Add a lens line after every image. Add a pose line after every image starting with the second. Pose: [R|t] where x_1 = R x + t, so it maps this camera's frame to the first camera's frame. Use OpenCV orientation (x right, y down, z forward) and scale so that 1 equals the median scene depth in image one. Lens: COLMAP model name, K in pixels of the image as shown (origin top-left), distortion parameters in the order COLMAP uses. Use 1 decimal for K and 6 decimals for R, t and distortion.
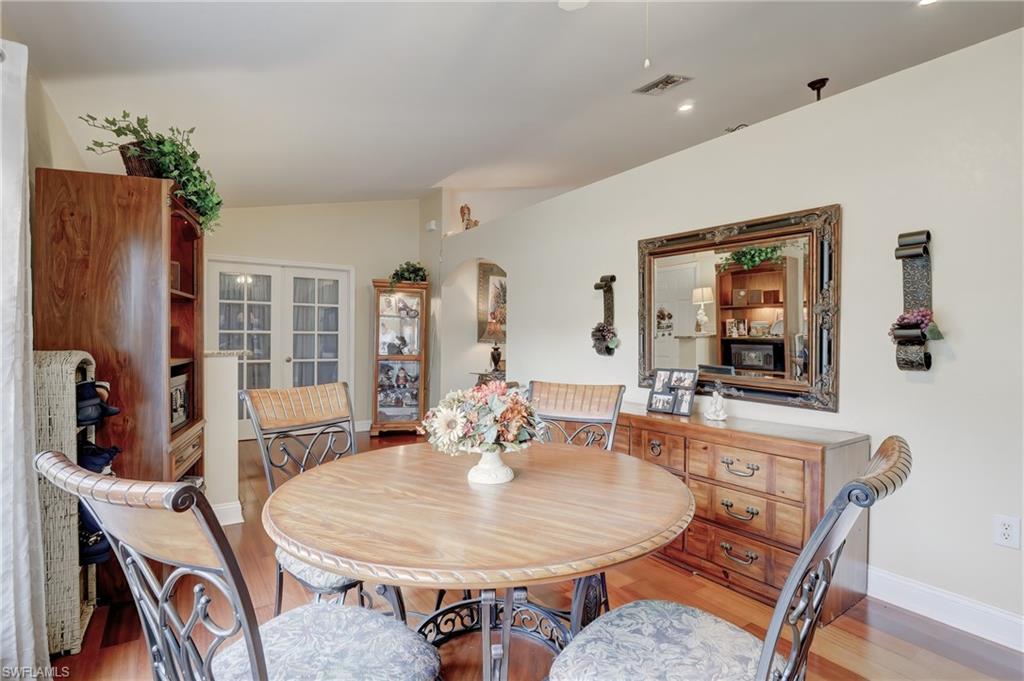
lens RADIAL K [[500.9, 0, 510.7], [0, 500.9, 339.1], [0, 0, 1]] dist [-0.013056, -0.000358]
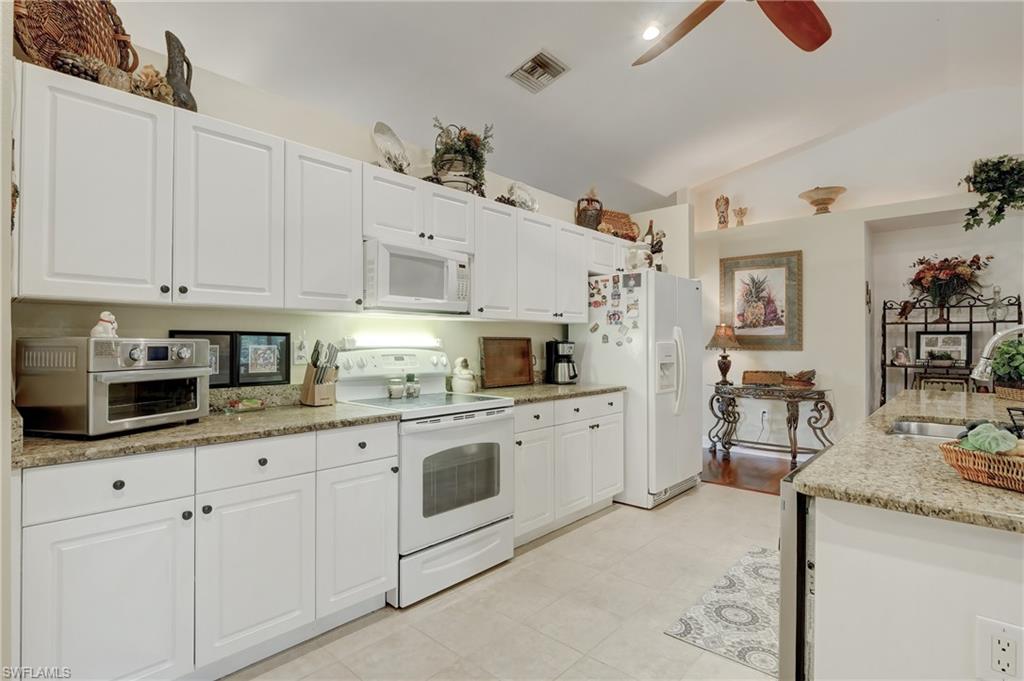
lens RADIAL K [[500.9, 0, 510.7], [0, 500.9, 339.1], [0, 0, 1]] dist [-0.013056, -0.000358]
pose [[0.204170, -0.012424, -0.978857, 0.747341], [-0.006445, 0.999881, -0.014035, 0.003914], [0.978914, 0.009174, 0.204065, 0.465675]]
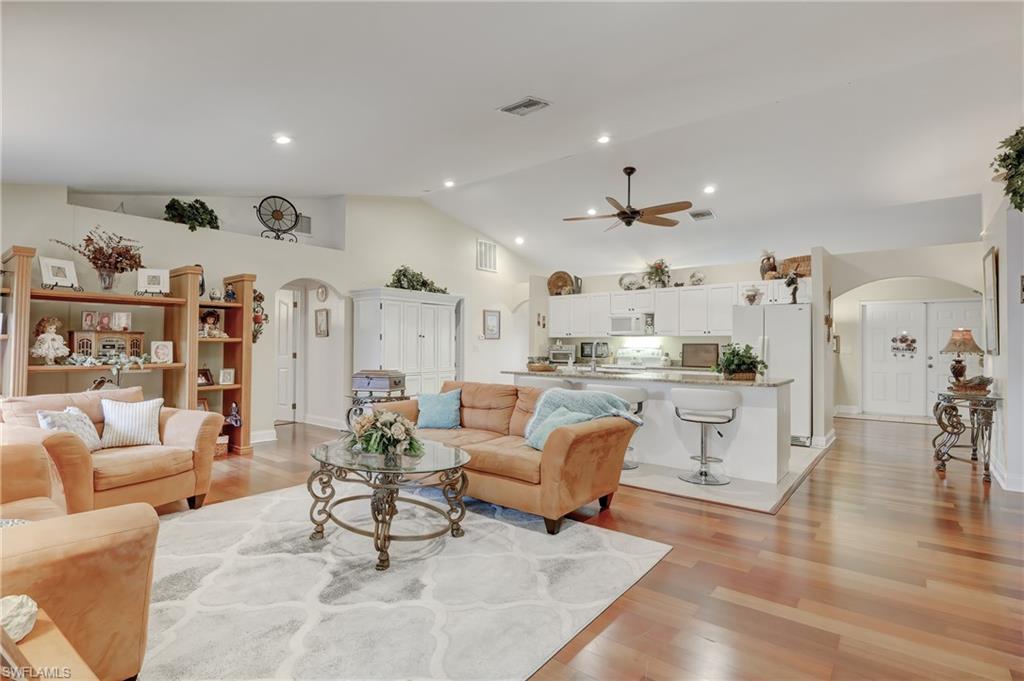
lens RADIAL K [[500.9, 0, 510.7], [0, 500.9, 339.1], [0, 0, 1]] dist [-0.013056, -0.000358]
pose [[-0.964071, -0.014035, -0.265273, 0.941626], [-0.012389, 0.999892, -0.007877, -0.001836], [0.265355, -0.004308, -0.964141, 1.624921]]
